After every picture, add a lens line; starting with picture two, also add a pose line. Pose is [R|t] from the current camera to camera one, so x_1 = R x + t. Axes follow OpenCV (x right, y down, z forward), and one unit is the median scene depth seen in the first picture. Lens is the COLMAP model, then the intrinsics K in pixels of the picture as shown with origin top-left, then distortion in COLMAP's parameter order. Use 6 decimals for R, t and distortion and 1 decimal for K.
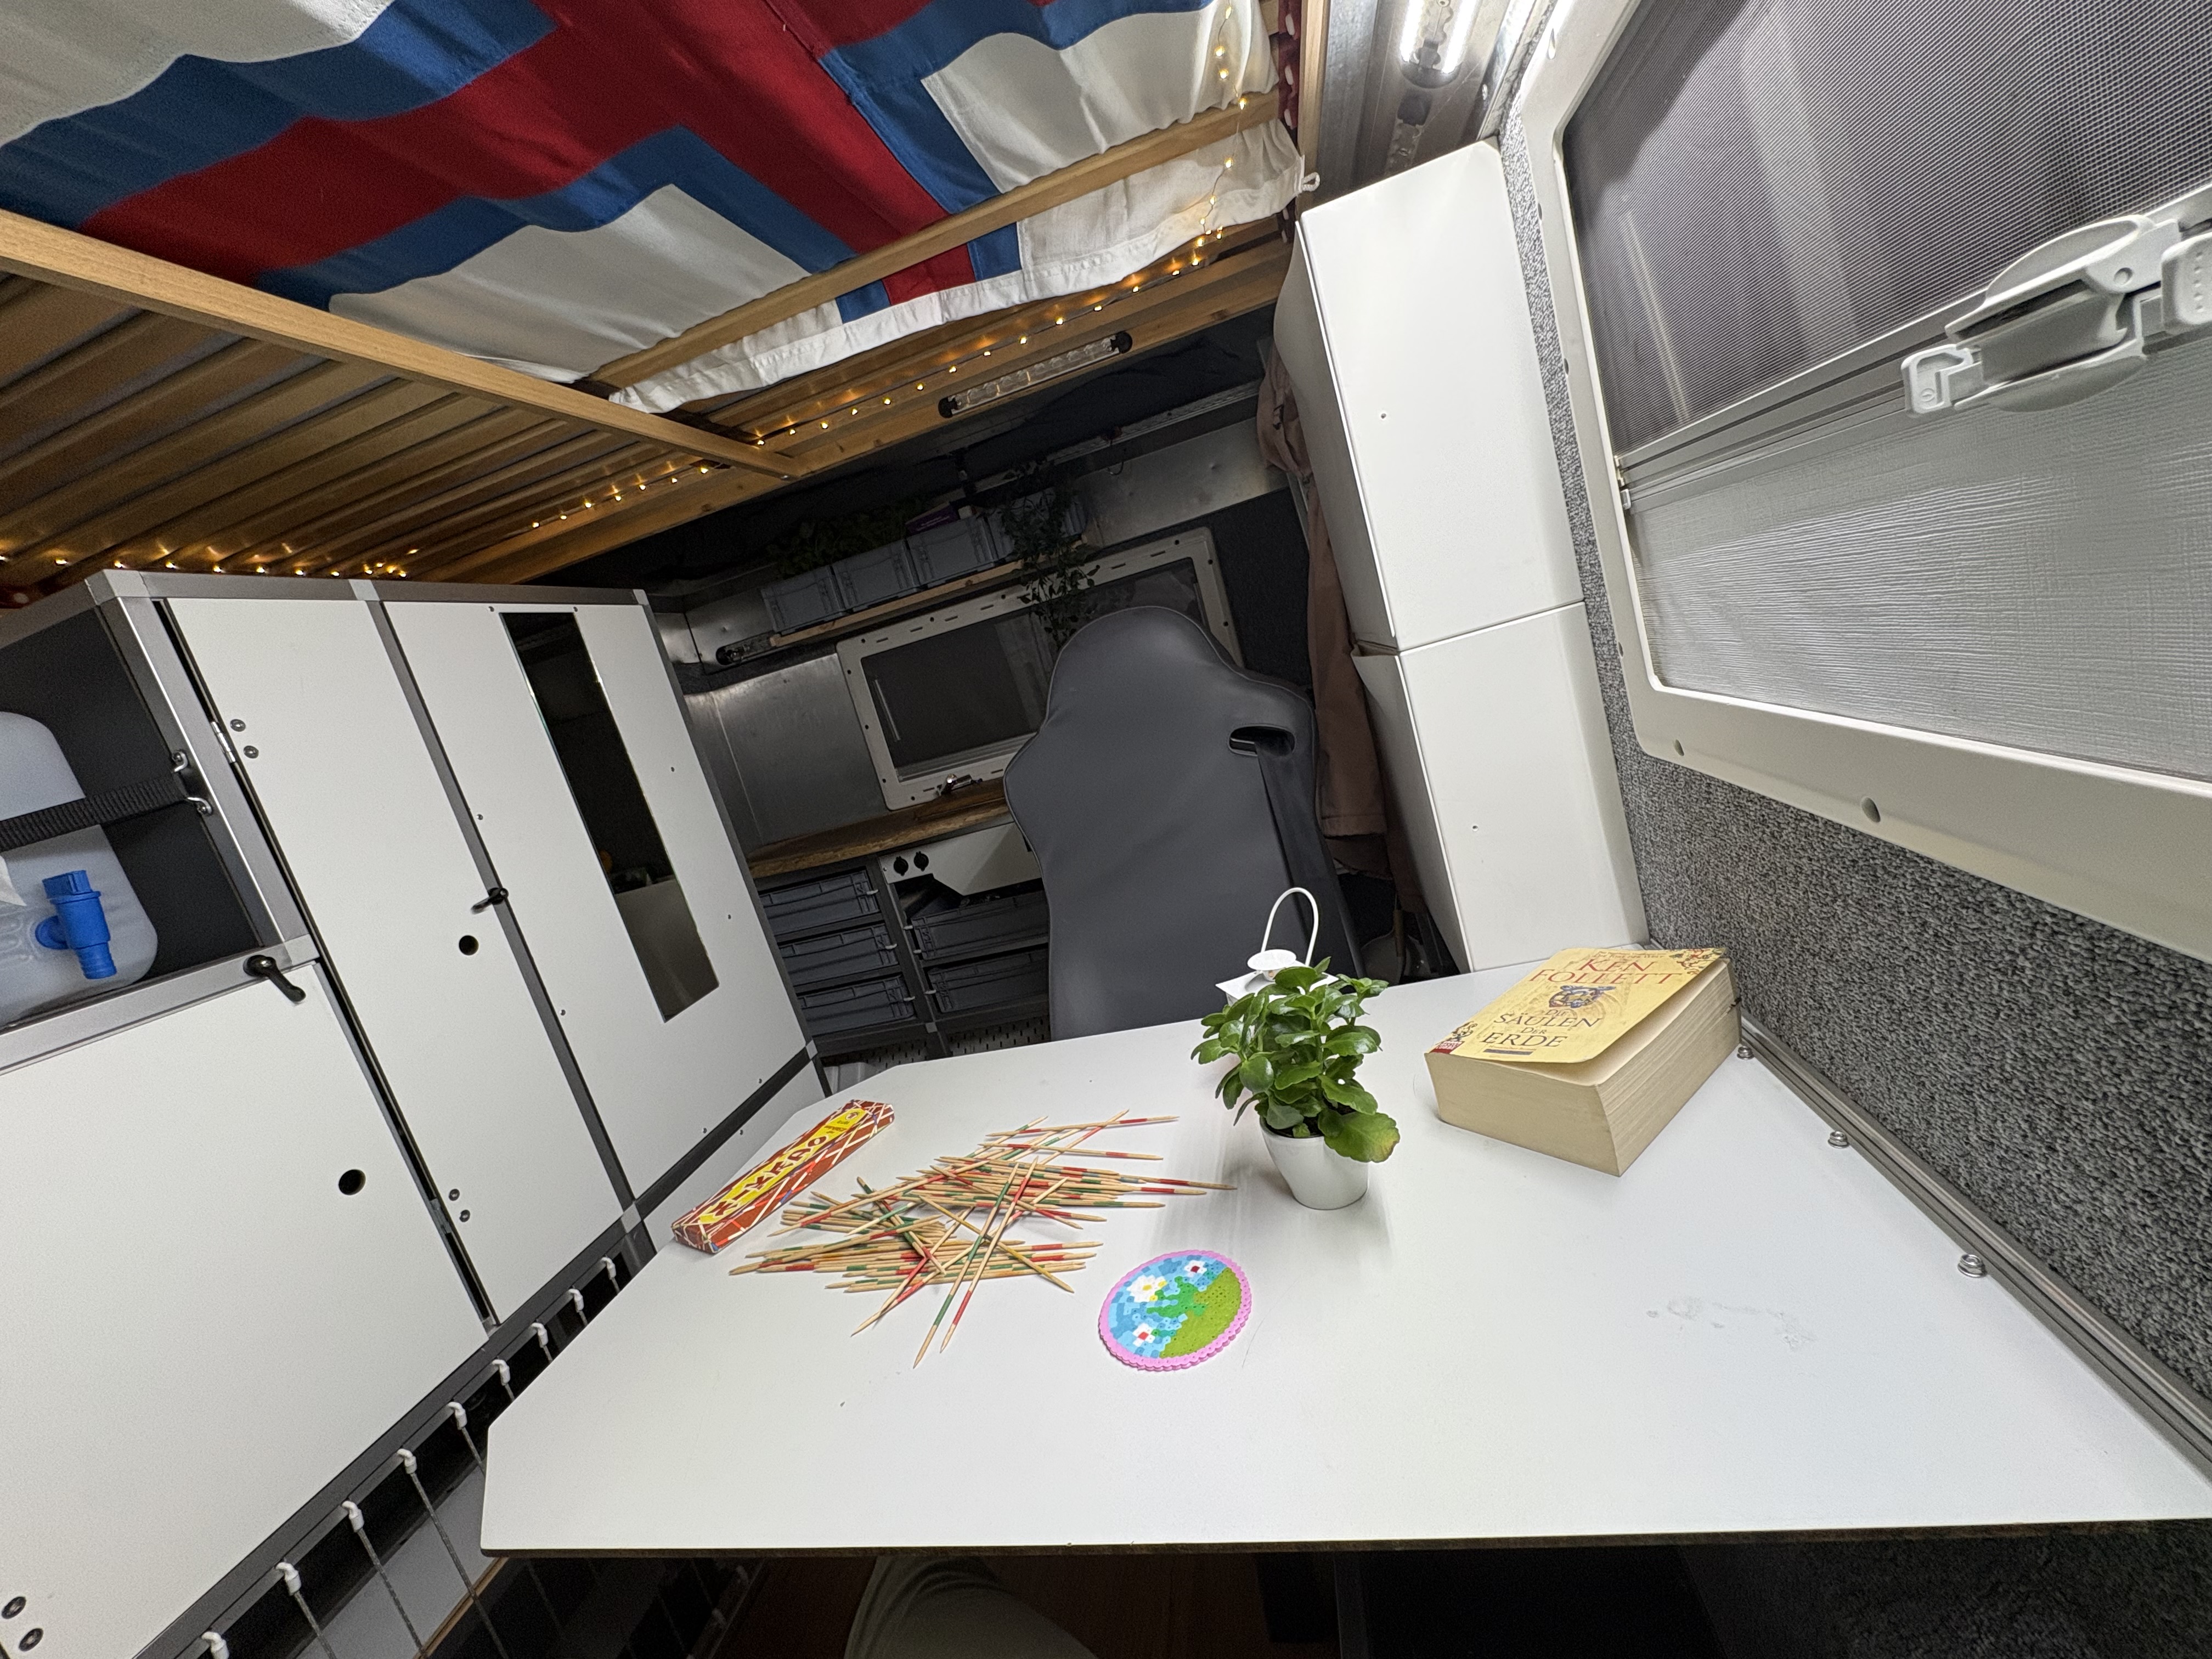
lens RADIAL K [[878.7, 0, 1106.0], [0, 878.7, 829.5], [0, 0, 1]] dist [-0.001385, -0.000185]
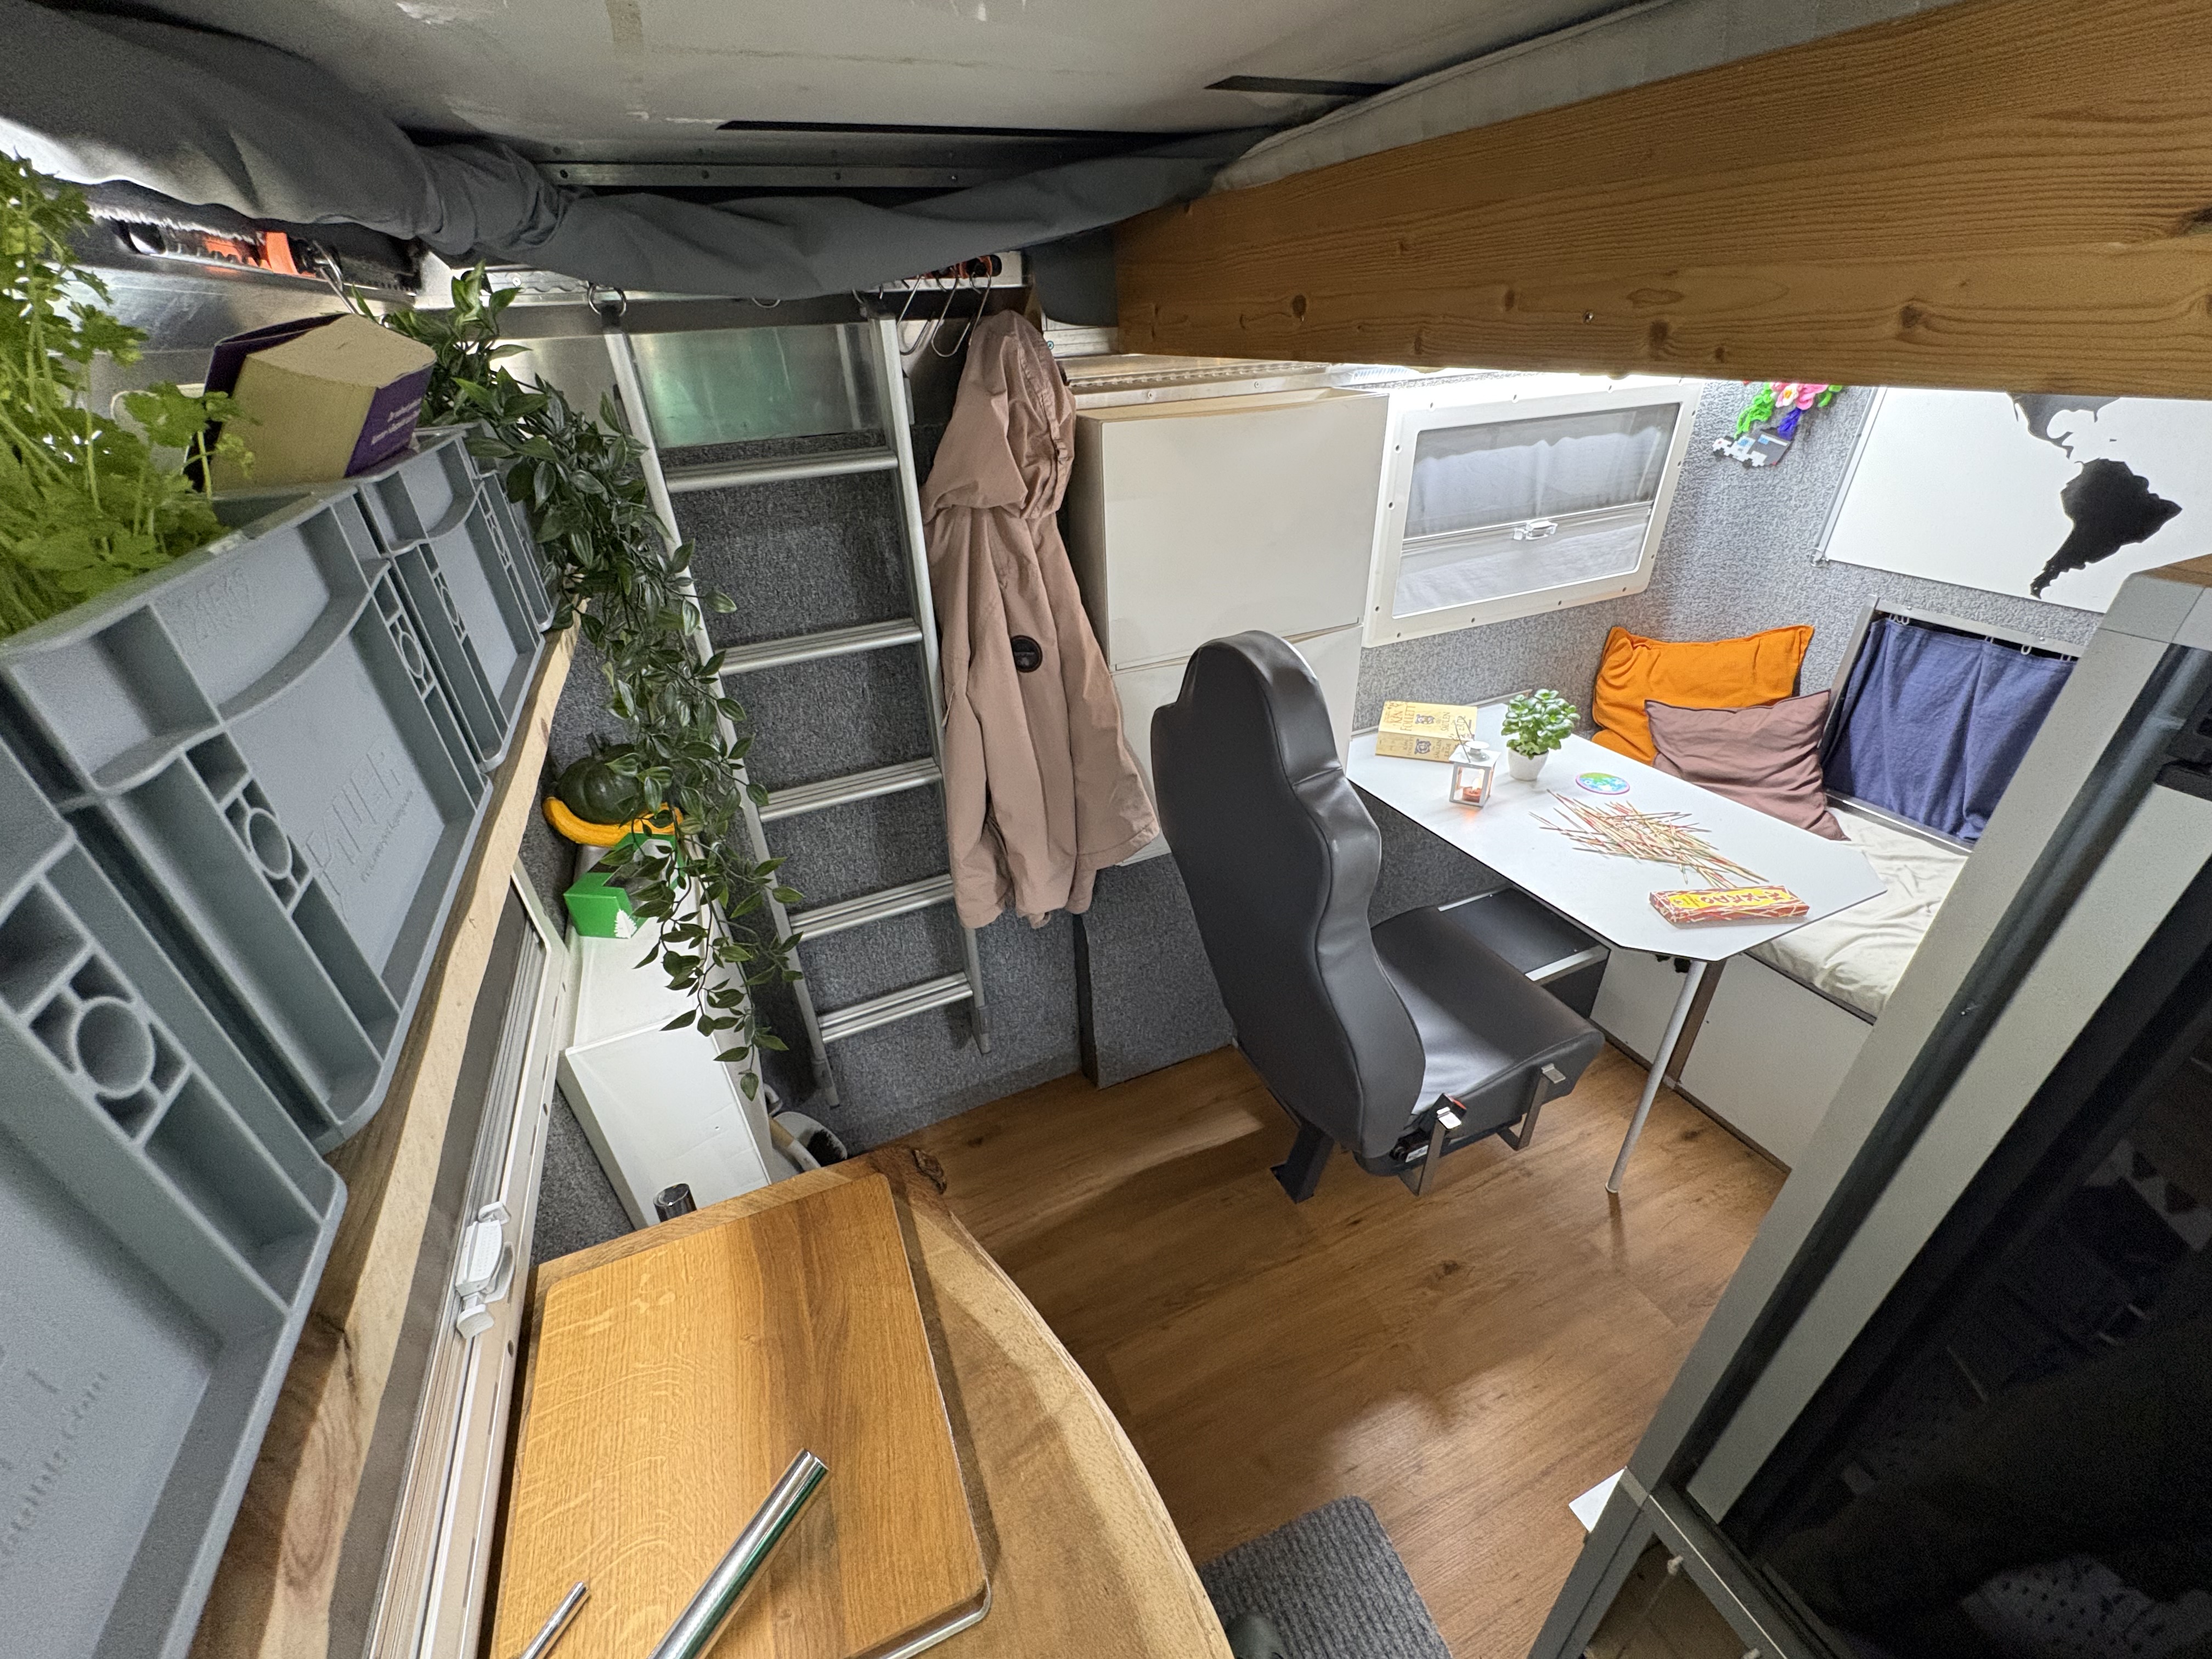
lens RADIAL K [[877.8, 0, 1106.0], [0, 877.8, 829.5], [0, 0, 1]] dist [0.000191, -0.000534]
pose [[-0.546081, -0.150794, 0.824049, -1.067406], [0.338051, 0.860356, 0.381458, -0.767140], [-0.766497, 0.486877, -0.418848, 2.539373]]
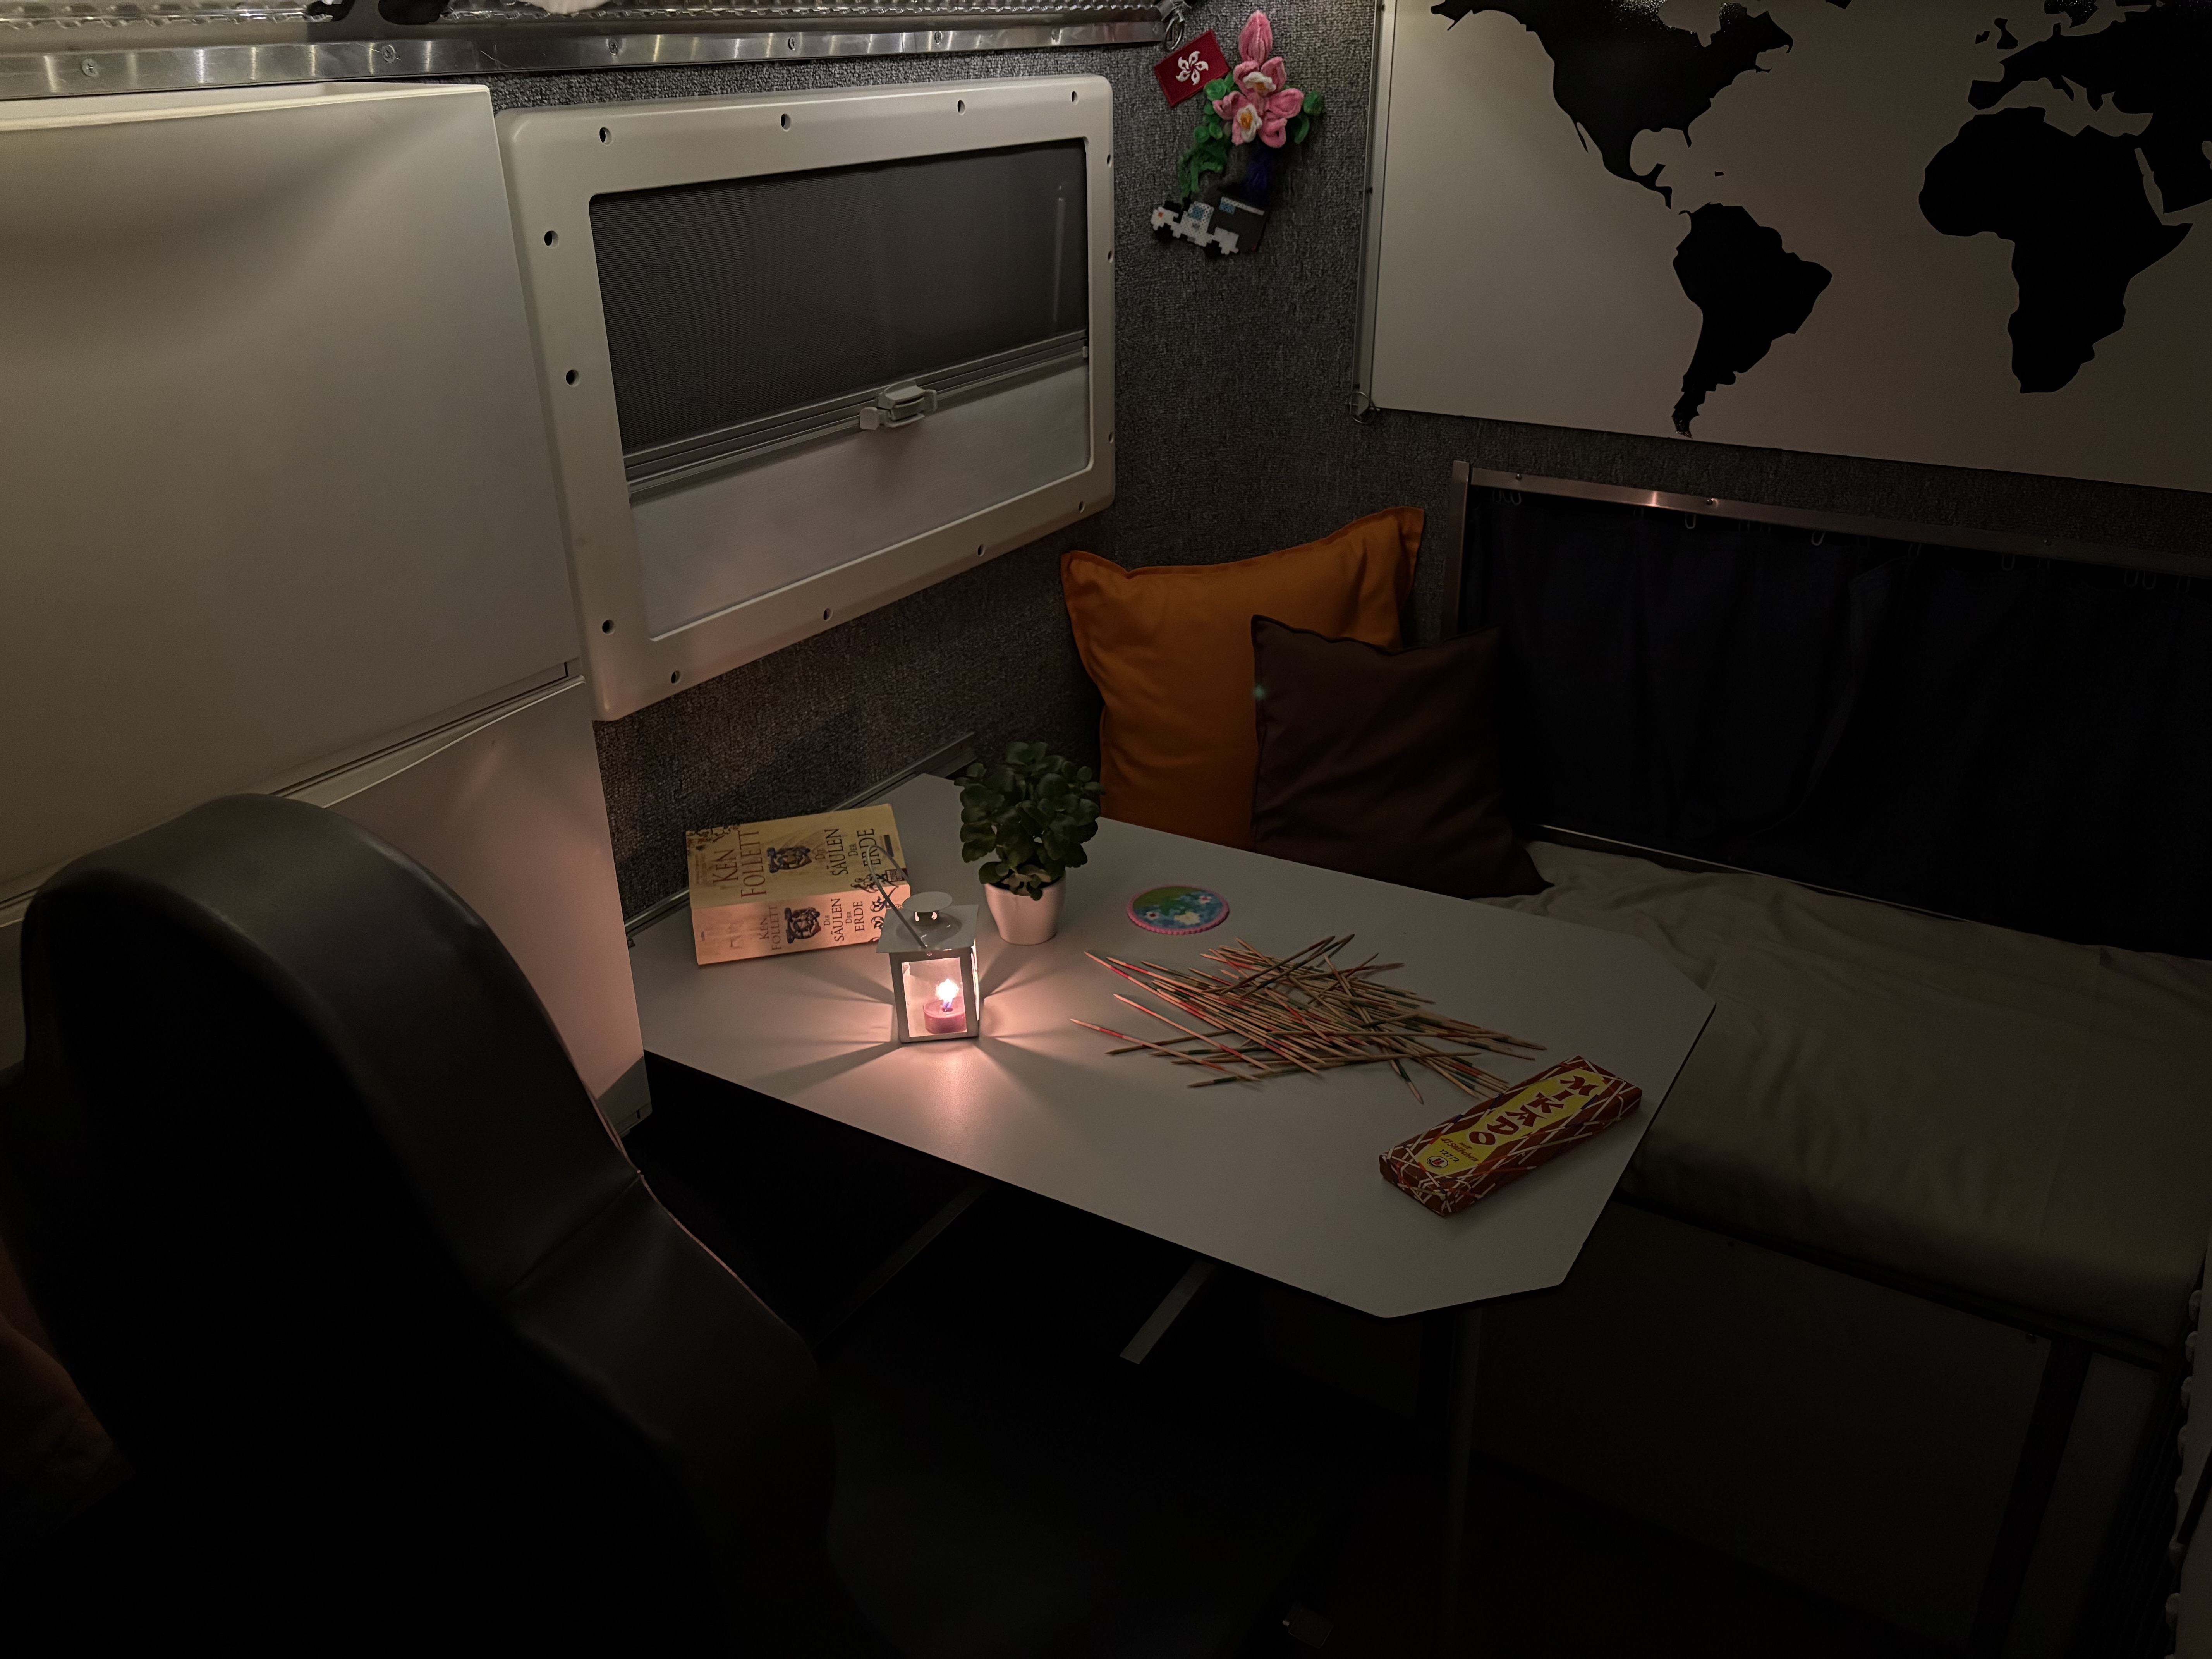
lens RADIAL K [[1656.4, 0, 1106.0], [0, 1656.4, 829.5], [0, 0, 1]] dist [0.040059, -0.046559]
pose [[-0.899326, 0.107317, 0.423905, -0.687996], [0.325306, 0.812012, 0.484575, -0.659887], [-0.292213, 0.573690, -0.765174, 2.084870]]
